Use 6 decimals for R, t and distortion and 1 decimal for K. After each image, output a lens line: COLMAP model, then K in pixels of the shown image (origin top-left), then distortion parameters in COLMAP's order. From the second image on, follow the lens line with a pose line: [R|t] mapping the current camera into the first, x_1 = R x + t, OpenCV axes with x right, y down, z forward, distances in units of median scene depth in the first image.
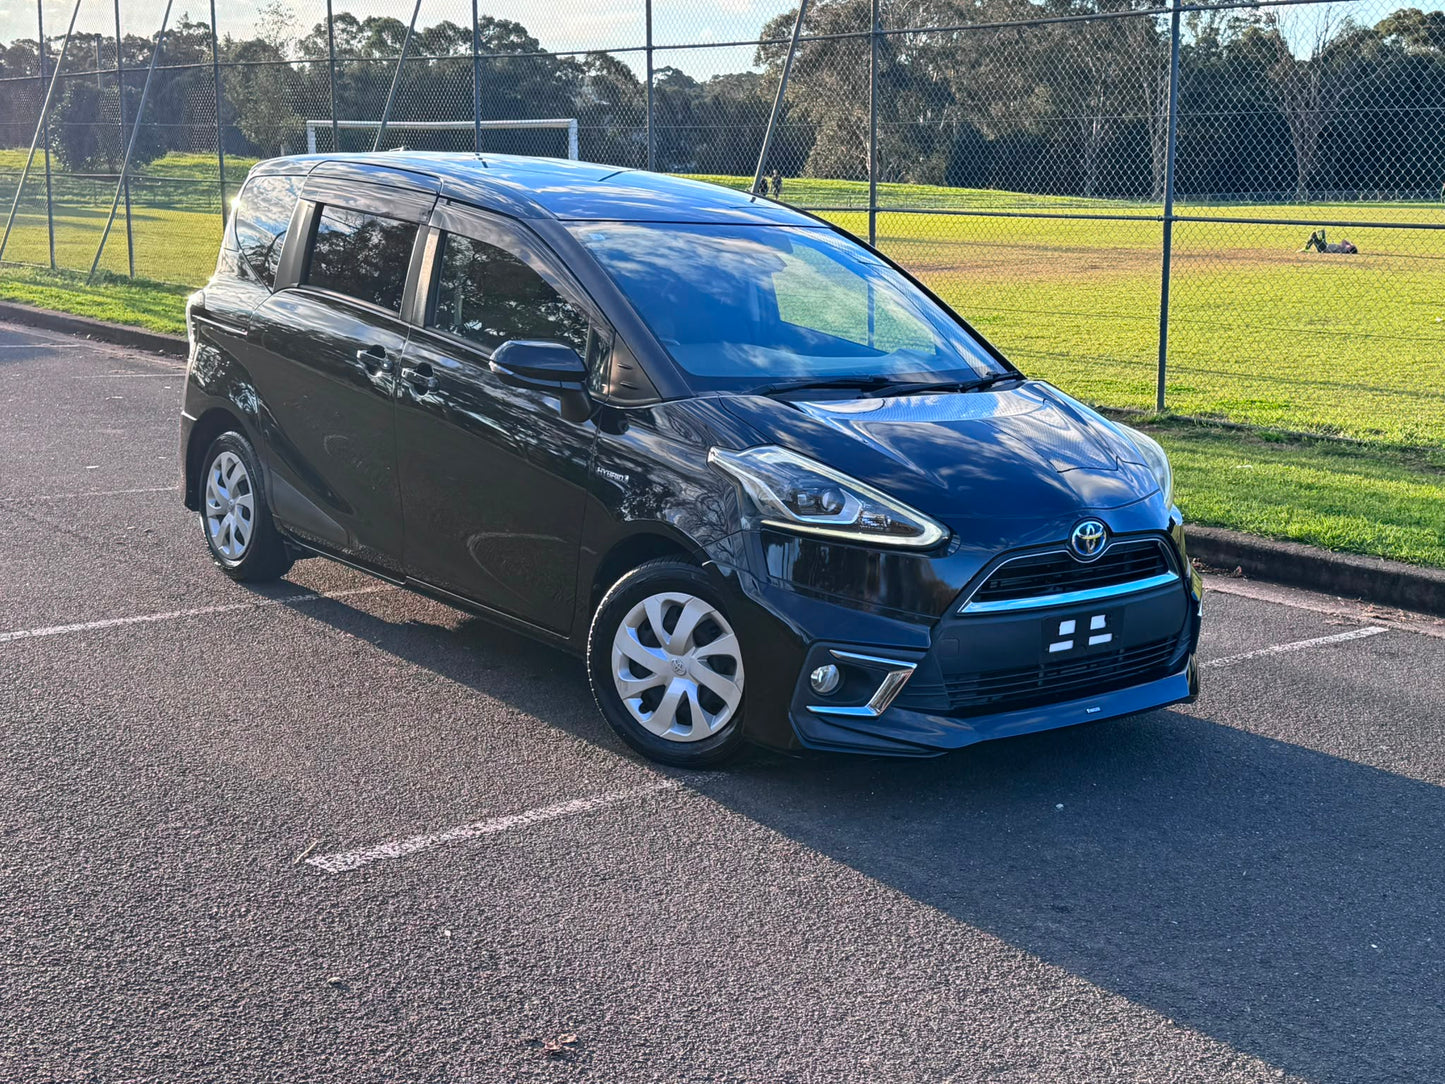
lens RADIAL K [[1836.8, 0, 708.9], [0, 1836.8, 572.5], [0, 0, 1]] dist [0.097240, 0.000000]
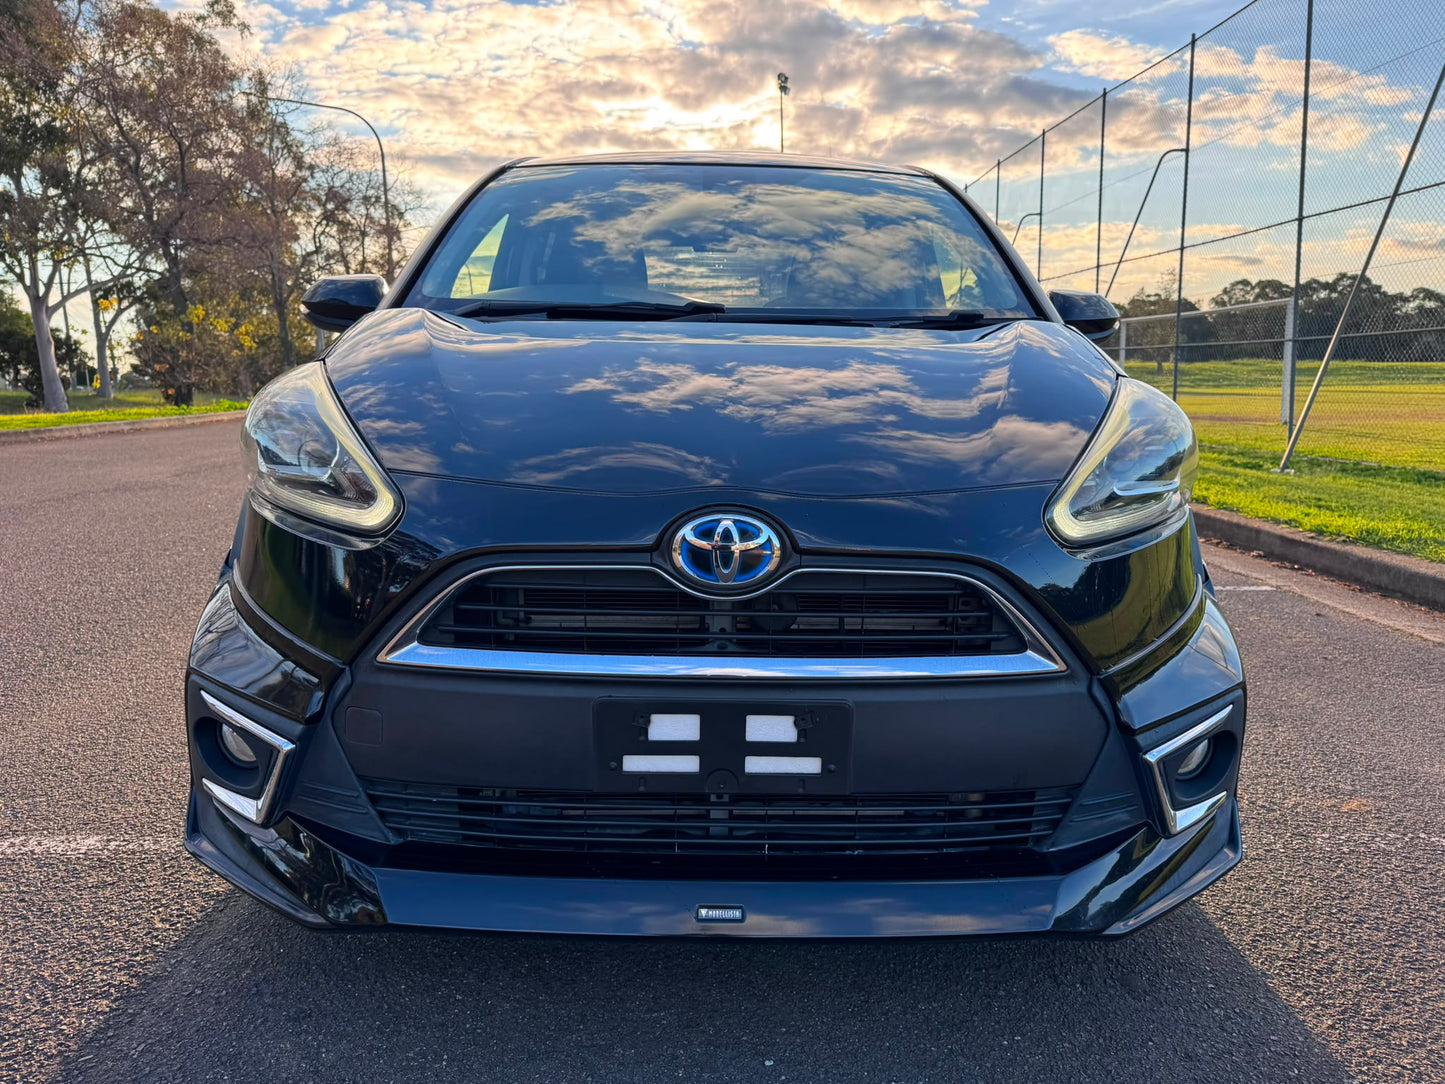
lens RADIAL K [[1016.7, 0, 711.0], [0, 1016.7, 534.8], [0, 0, 1]] dist [0.032606, -0.036192]
pose [[0.786080, 0.071111, -0.614021, 0.315404], [-0.109913, 0.993610, -0.025640, -0.013046], [0.608275, 0.087644, 0.788873, 0.686539]]
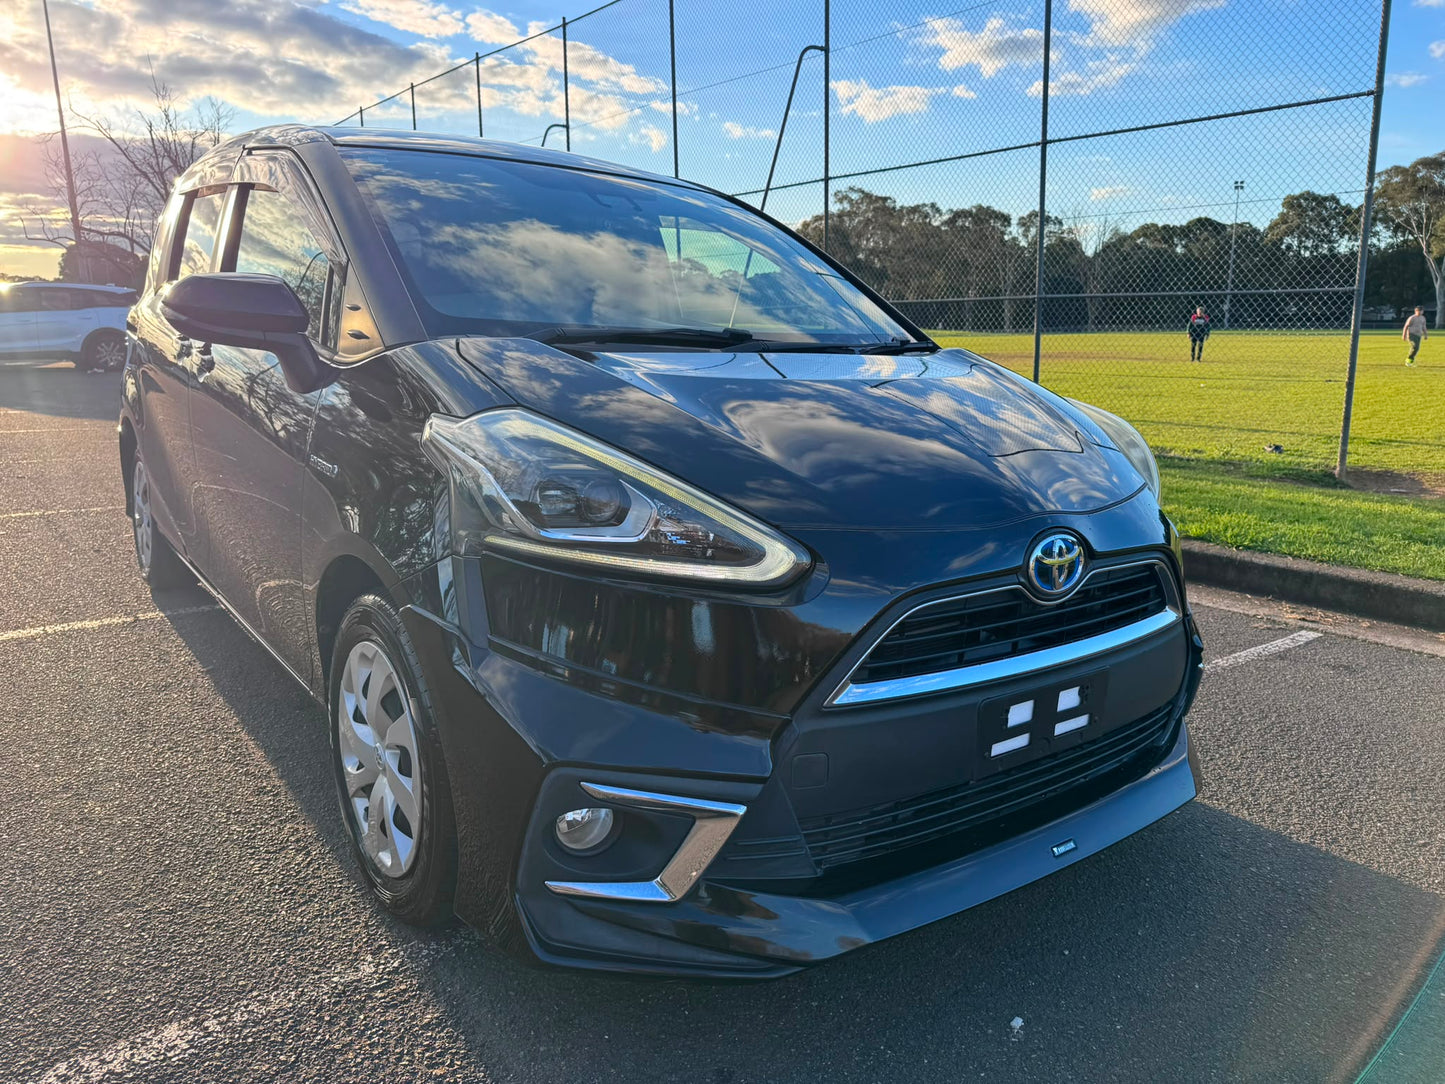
lens RADIAL K [[1016.7, 0, 701.1], [0, 1016.7, 543.1], [0, 0, 1]] dist [0.032606, -0.036192]
pose [[0.998472, -0.007667, -0.054727, 0.095695], [0.007462, 0.999964, -0.003947, -0.021142], [0.054755, 0.003532, 0.998494, 0.579233]]
